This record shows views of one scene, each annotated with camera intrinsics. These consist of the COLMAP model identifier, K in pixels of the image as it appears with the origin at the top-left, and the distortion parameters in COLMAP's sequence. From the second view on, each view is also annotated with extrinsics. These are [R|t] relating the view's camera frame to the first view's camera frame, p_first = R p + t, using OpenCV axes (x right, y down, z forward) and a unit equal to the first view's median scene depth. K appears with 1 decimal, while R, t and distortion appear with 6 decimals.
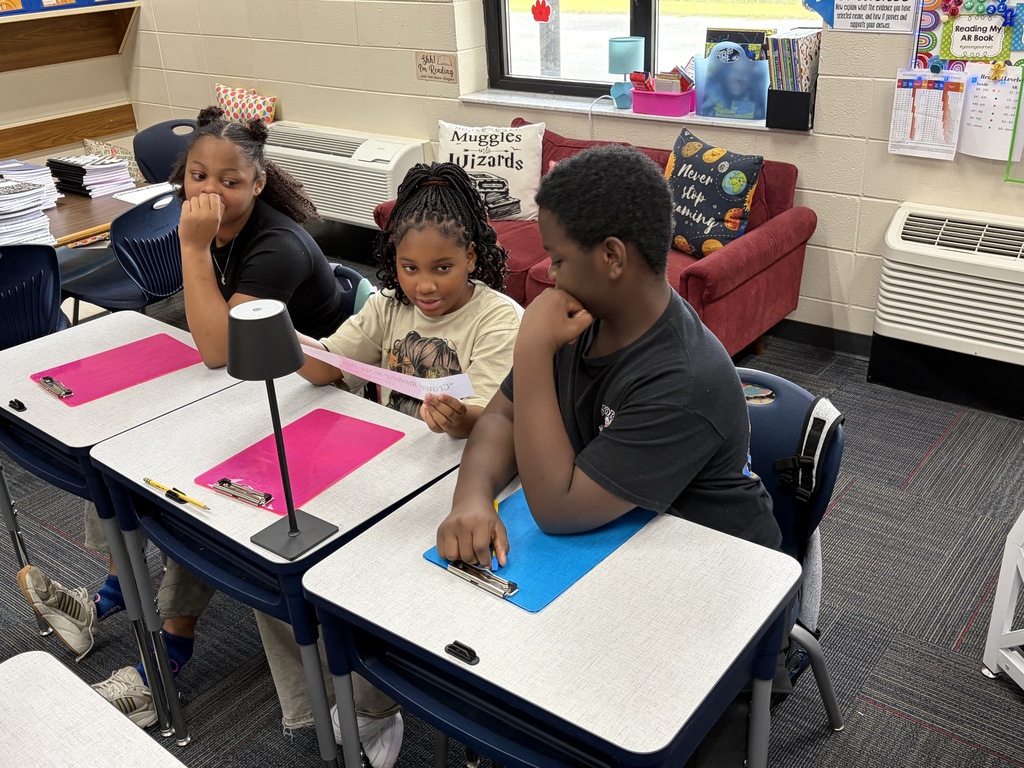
lens RADIAL K [[982.1, 0, 507.2], [0, 982.1, 380.3], [0, 0, 1]] dist [0.003184, 0.000000]
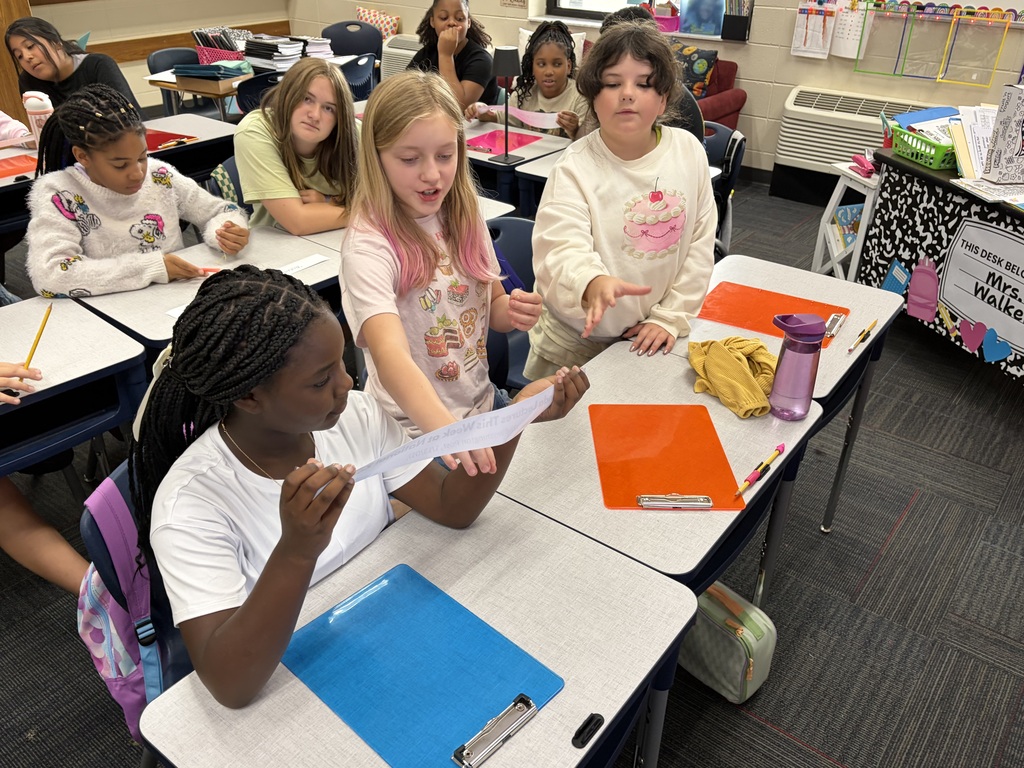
lens RADIAL K [[810.6, 0, 517.5], [0, 810.6, 390.5], [0, 0, 1]] dist [0.007336, -0.002184]
pose [[0.998334, 0.048358, 0.031486, -0.098222], [-0.050863, 0.995139, 0.084331, 0.243665], [-0.027254, -0.085792, 0.995940, -0.423936]]
